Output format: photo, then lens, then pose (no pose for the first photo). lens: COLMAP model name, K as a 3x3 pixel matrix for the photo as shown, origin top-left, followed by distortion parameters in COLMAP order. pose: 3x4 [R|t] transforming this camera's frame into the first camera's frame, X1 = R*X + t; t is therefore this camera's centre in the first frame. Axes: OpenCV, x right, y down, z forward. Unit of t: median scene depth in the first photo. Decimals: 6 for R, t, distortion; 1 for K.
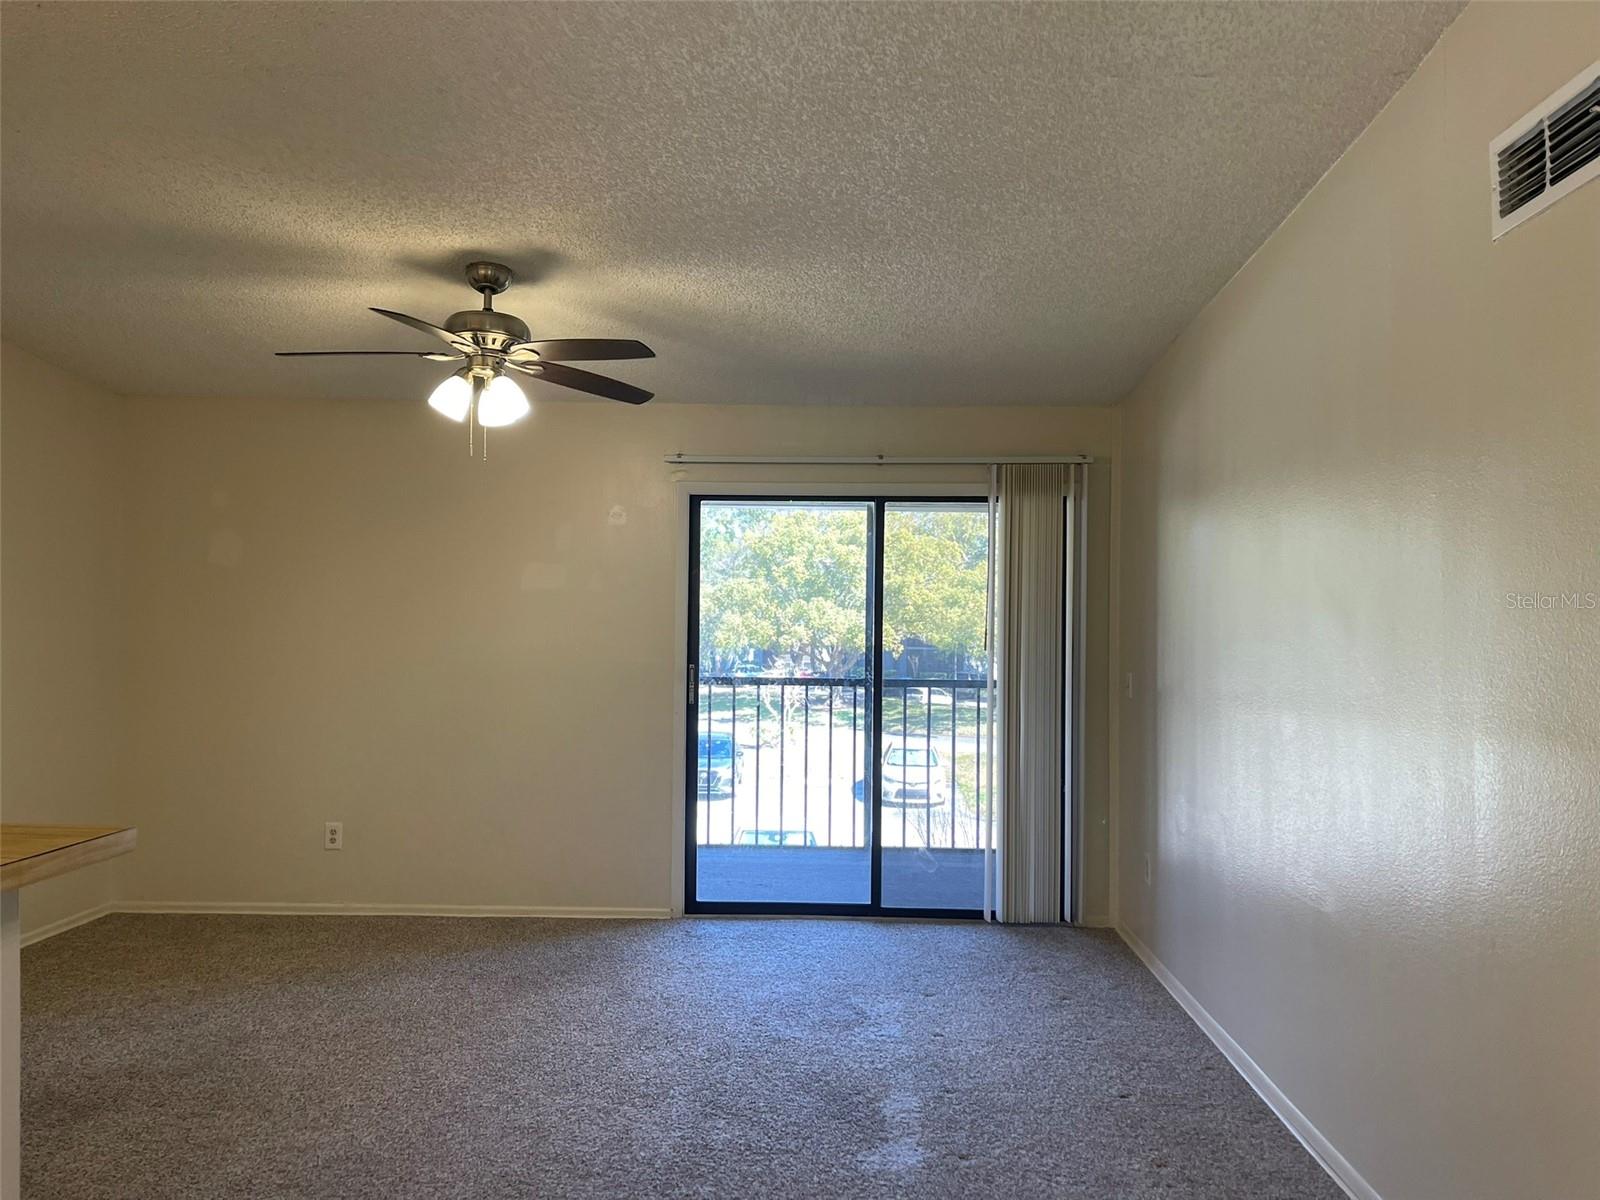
lens RADIAL K [[1222.2, 0, 803.0], [0, 1222.2, 612.8], [0, 0, 1]] dist [0.073778, -0.082879]
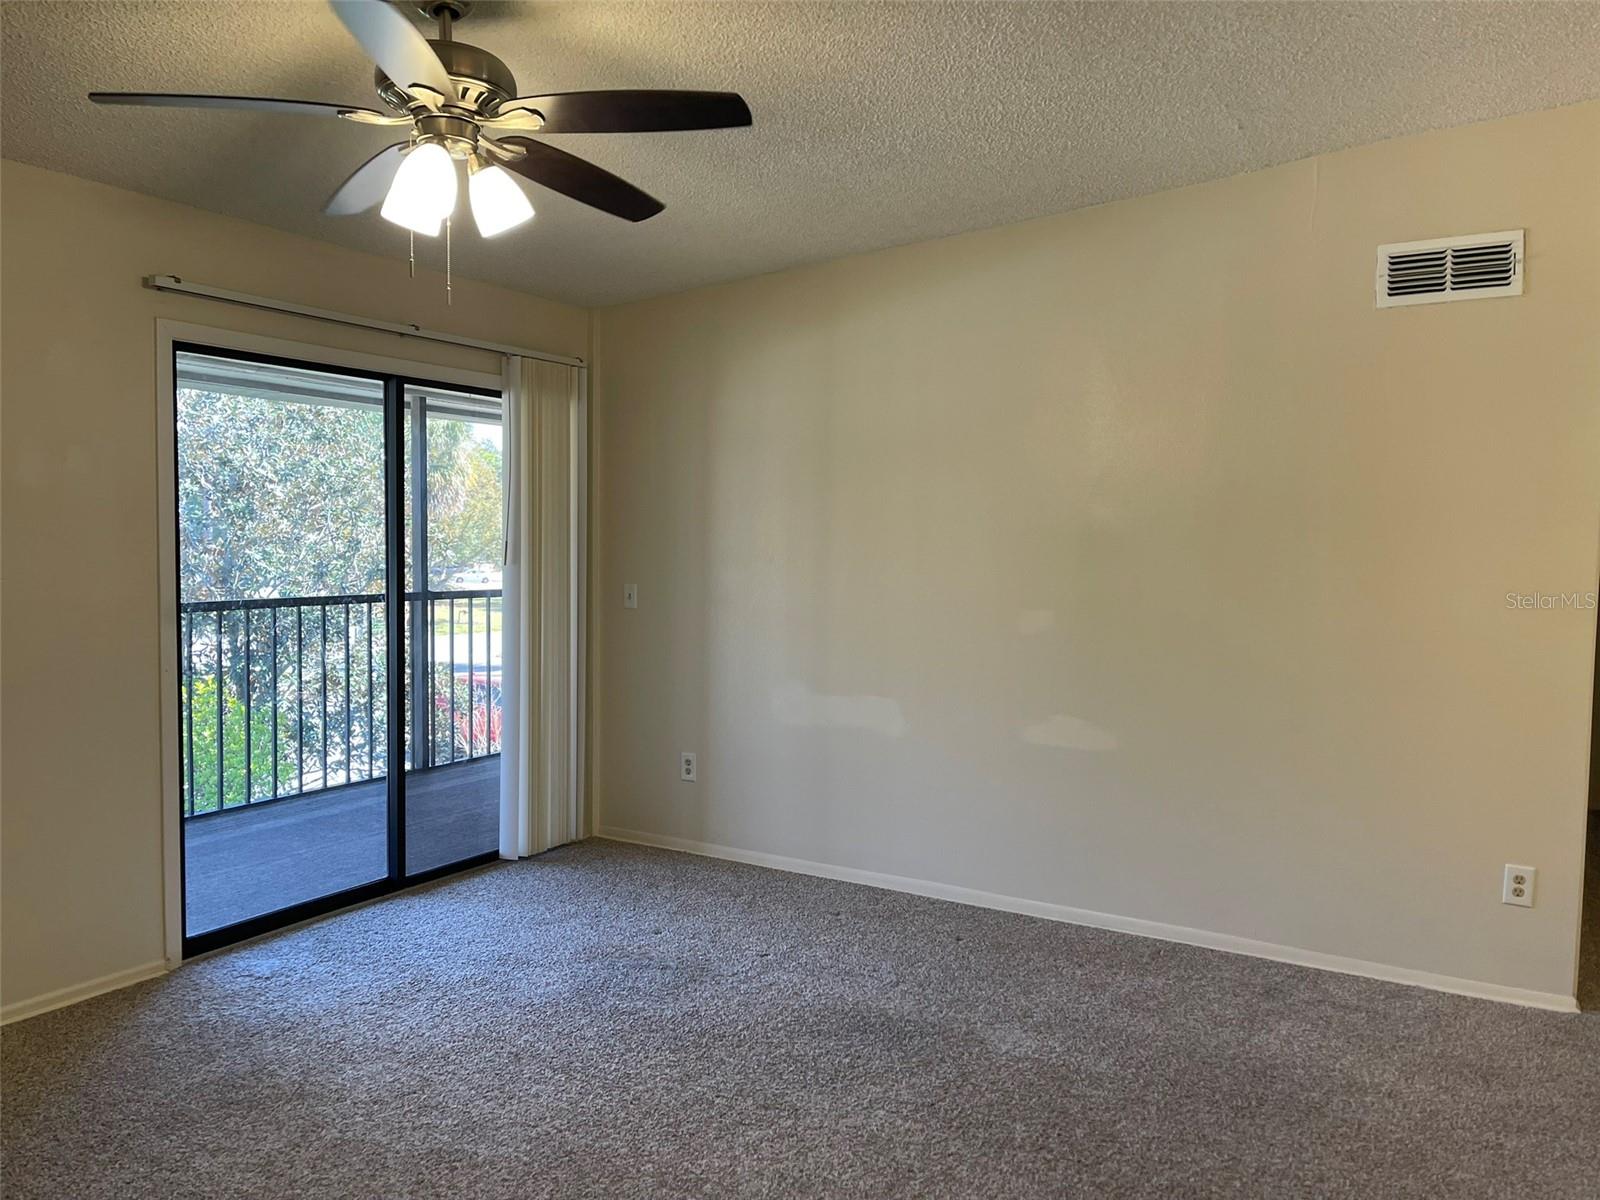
lens RADIAL K [[1205.0, 0, 820.3], [0, 1205.0, 606.4], [0, 0, 1]] dist [0.064730, -0.081805]
pose [[0.467216, -0.051553, 0.882639, -0.625273], [-0.017575, 0.997560, 0.067568, -0.002900], [-0.883969, -0.047081, 0.465169, 0.456262]]
